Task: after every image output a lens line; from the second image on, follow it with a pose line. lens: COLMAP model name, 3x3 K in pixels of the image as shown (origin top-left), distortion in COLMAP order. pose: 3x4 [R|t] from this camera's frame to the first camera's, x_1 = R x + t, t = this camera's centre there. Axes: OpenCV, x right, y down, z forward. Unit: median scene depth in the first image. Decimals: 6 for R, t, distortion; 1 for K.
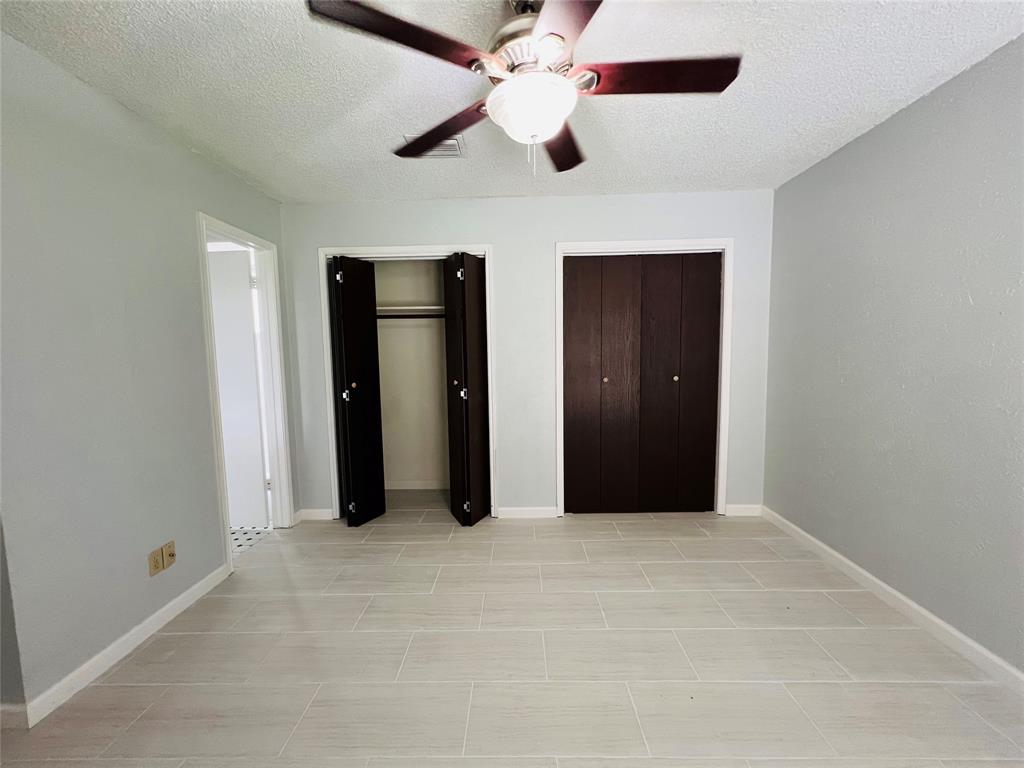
lens RADIAL K [[411.4, 0, 513.5], [0, 411.4, 386.5], [0, 0, 1]] dist [0.000053, 0.000631]
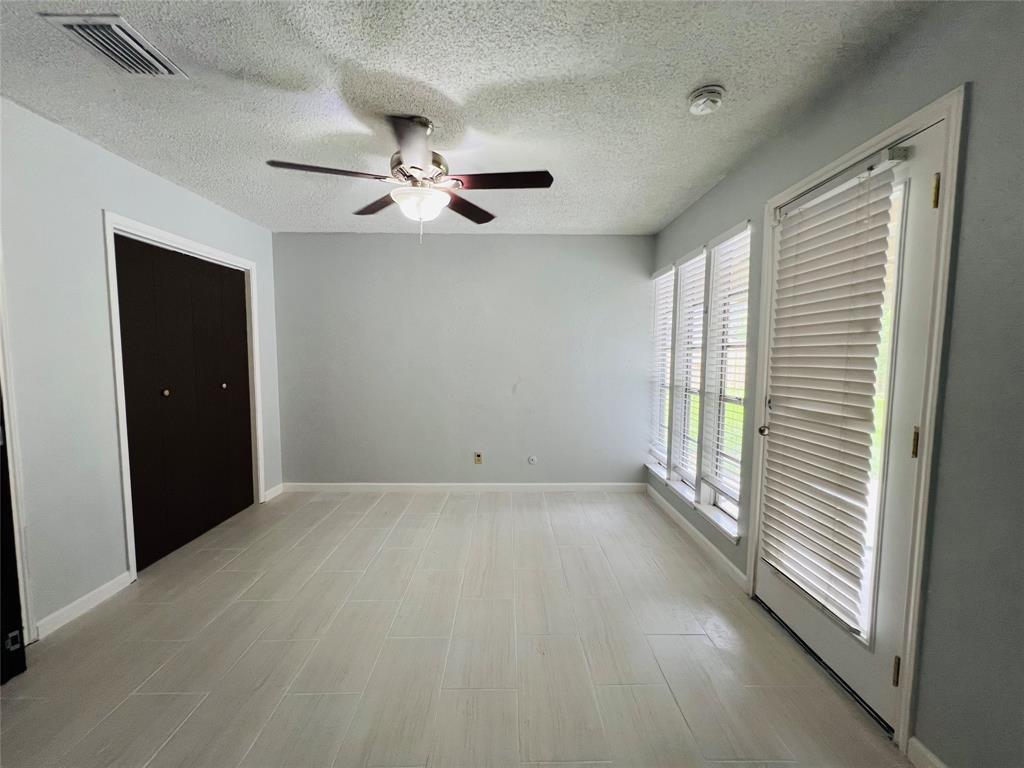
lens RADIAL K [[412.4, 0, 511.6], [0, 412.4, 386.0], [0, 0, 1]] dist [0.000105, 0.000011]
pose [[-0.020630, -0.063768, 0.997752, -0.634834], [0.085150, 0.994226, 0.065303, -0.025613], [-0.996155, 0.086306, -0.015081, 0.305850]]
